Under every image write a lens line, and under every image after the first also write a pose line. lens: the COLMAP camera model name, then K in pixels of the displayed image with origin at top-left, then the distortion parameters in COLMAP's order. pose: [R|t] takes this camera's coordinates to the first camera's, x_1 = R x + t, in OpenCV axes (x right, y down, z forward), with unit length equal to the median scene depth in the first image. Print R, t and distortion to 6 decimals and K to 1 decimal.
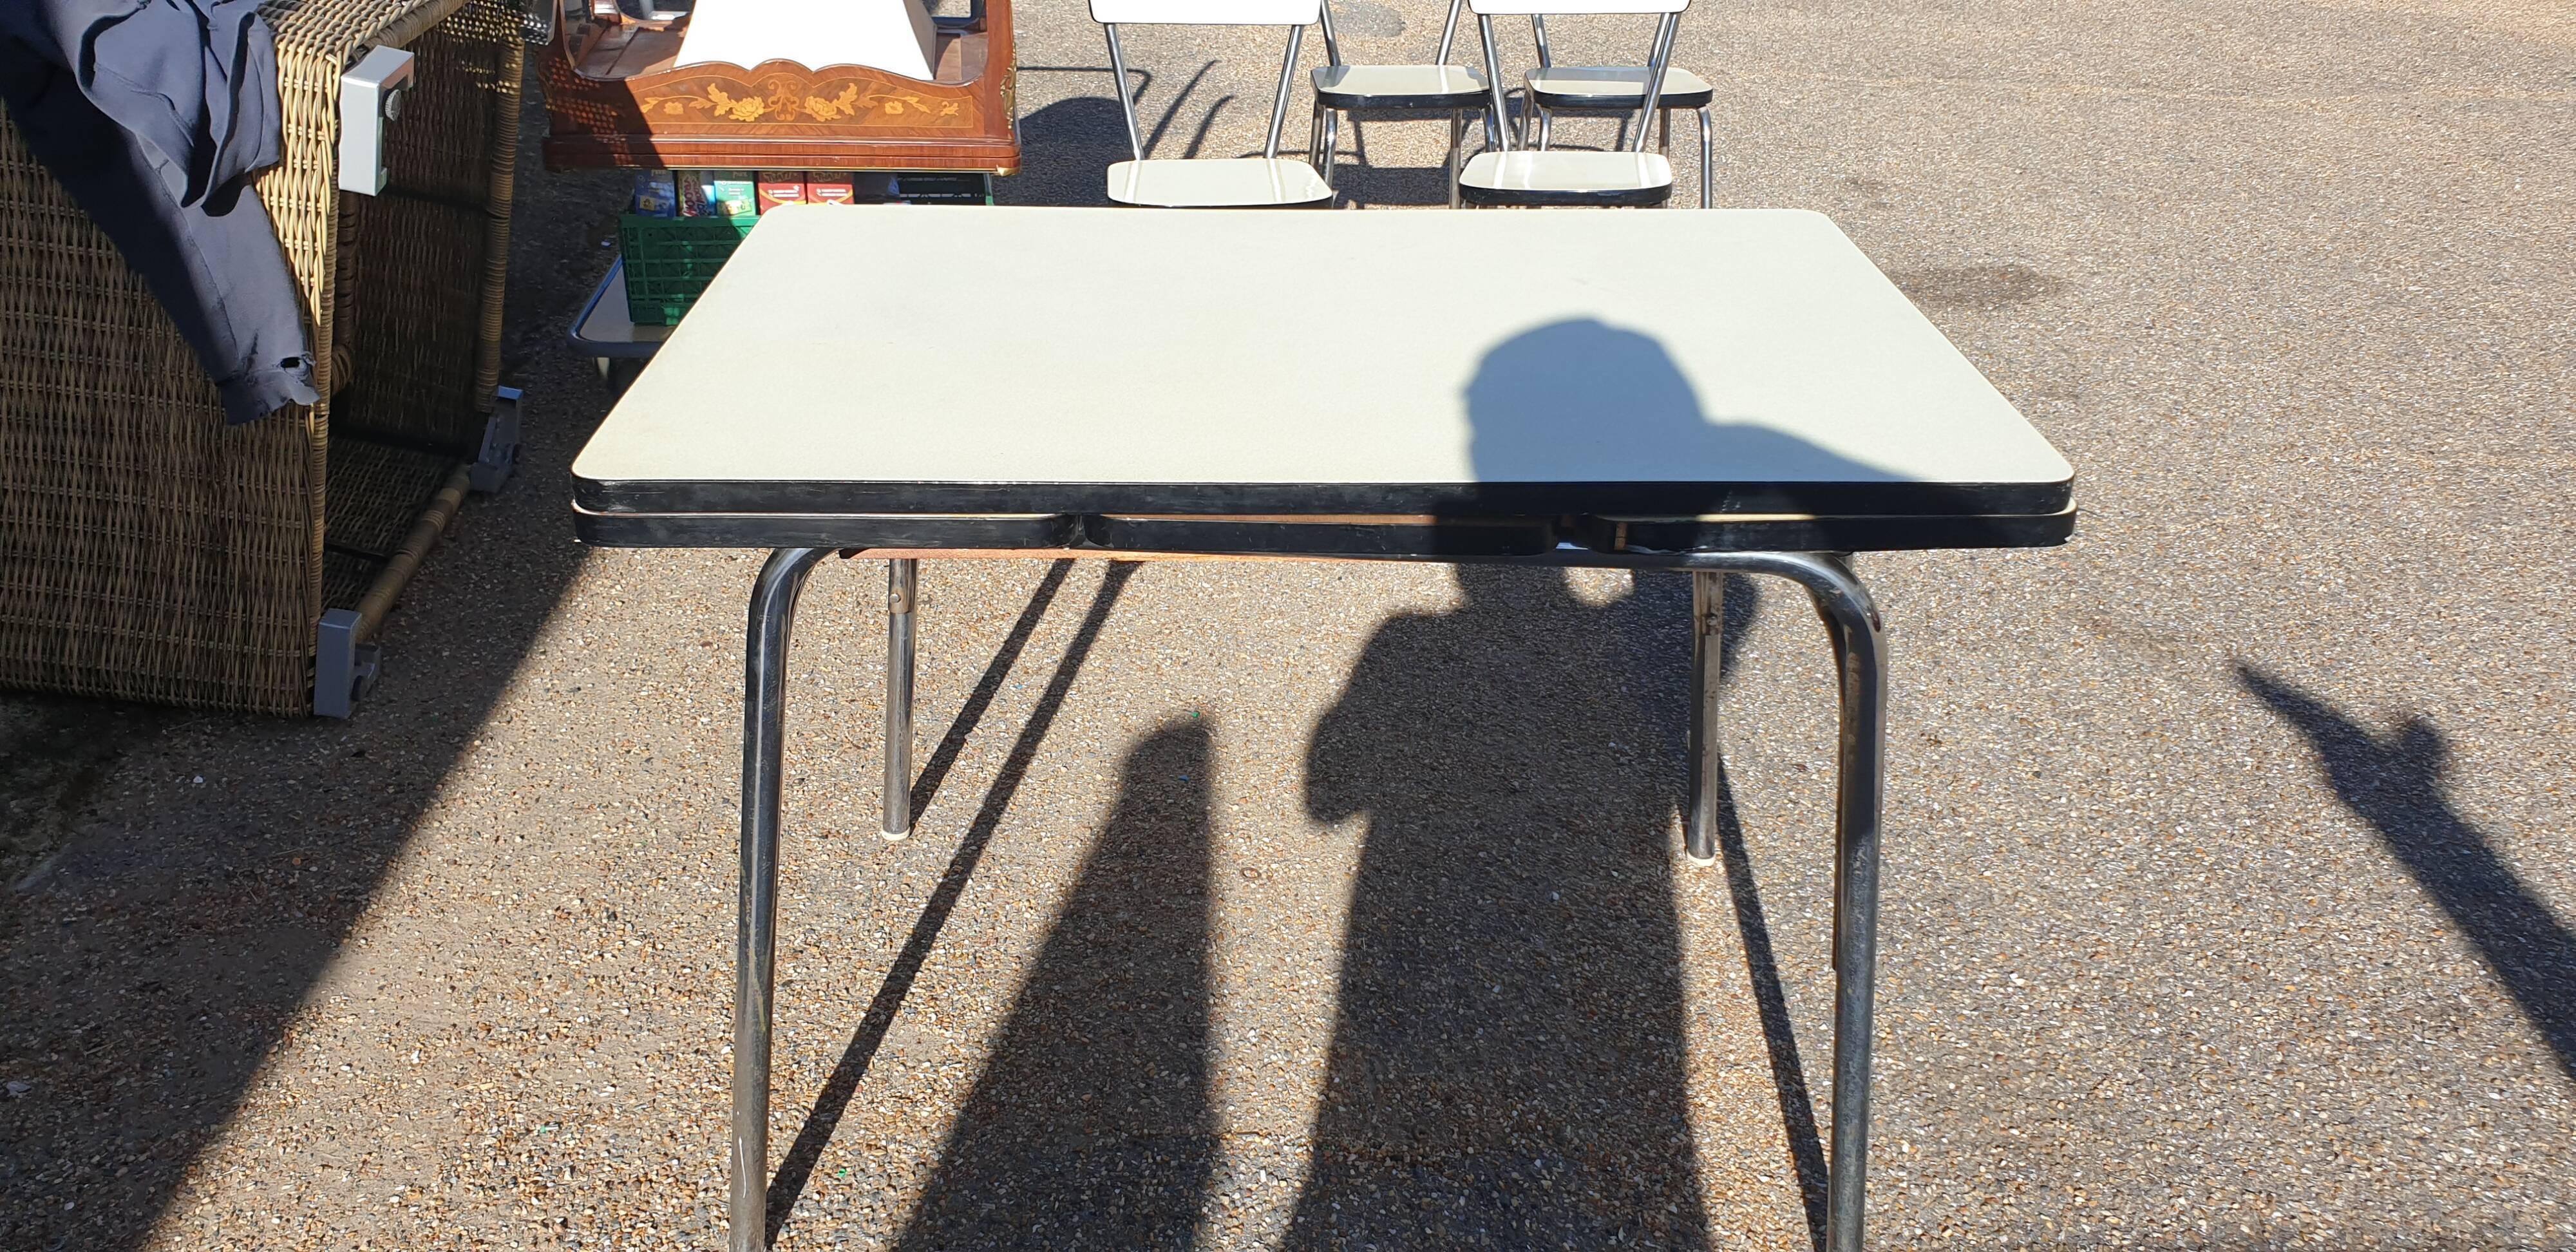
lens RADIAL K [[1950.3, 0, 1286.8], [0, 1950.3, 624.2], [0, 0, 1]] dist [0.014257, 0.005101]
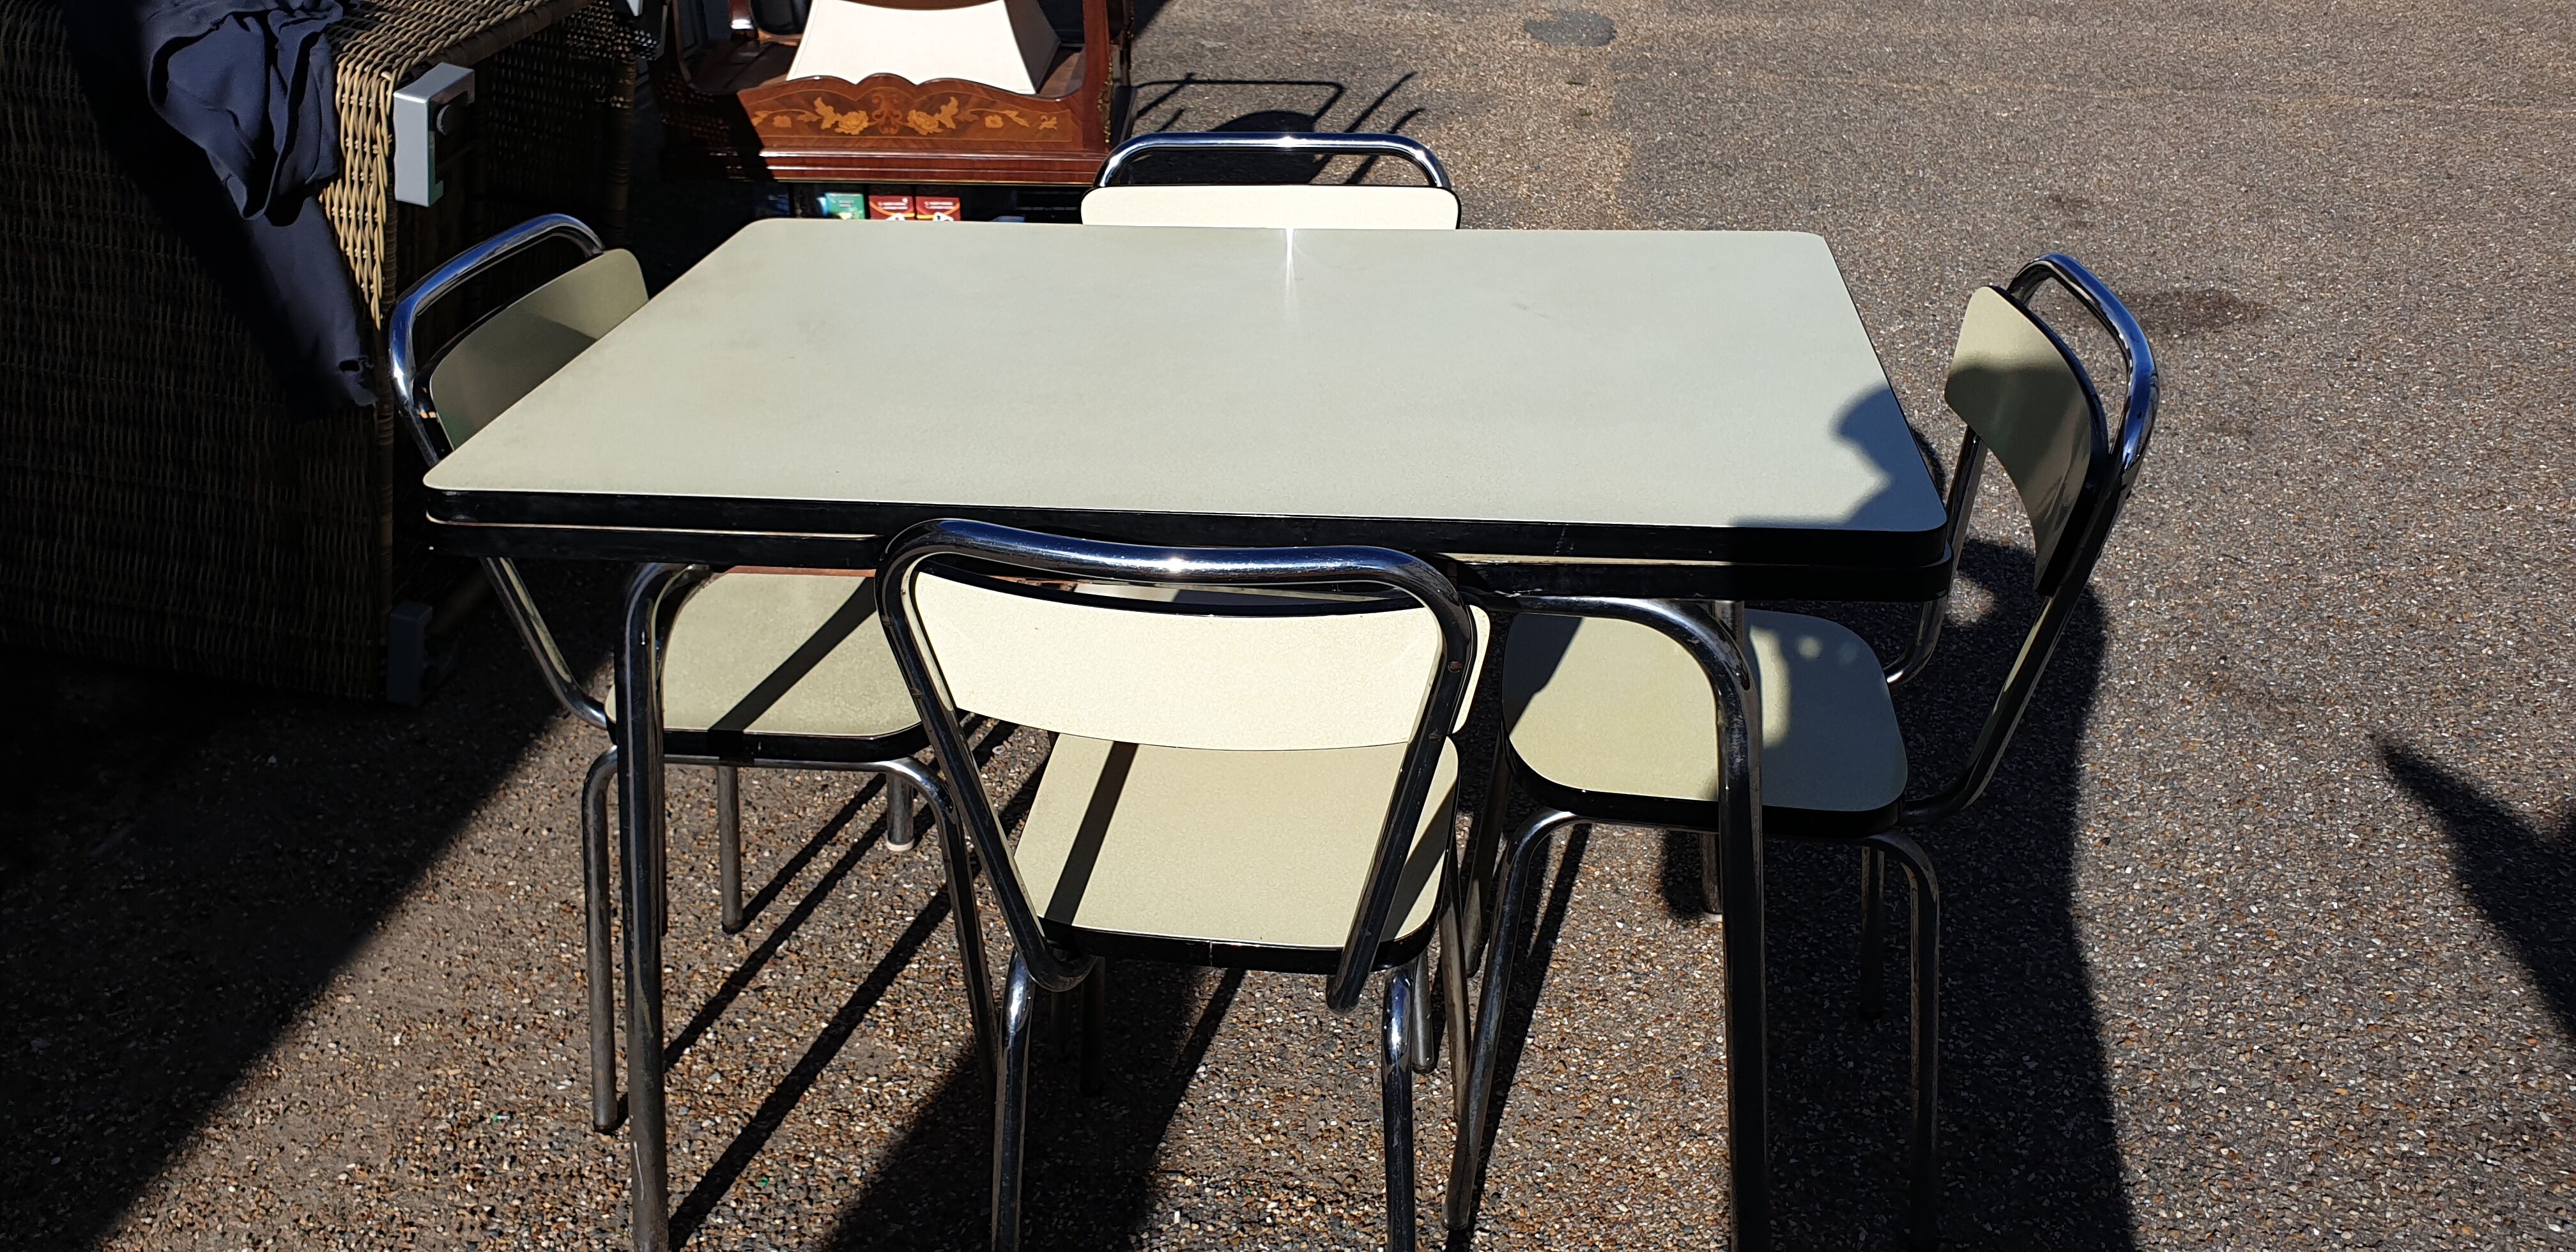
lens RADIAL K [[1967.7, 0, 1282.6], [0, 1967.7, 623.4], [0, 0, 1]] dist [0.003919, 0.015421]
pose [[0.990589, 0.034631, -0.132417, 0.128522], [-0.035630, 0.999352, -0.005180, -0.008263], [0.132152, 0.009849, 0.991181, 0.023886]]
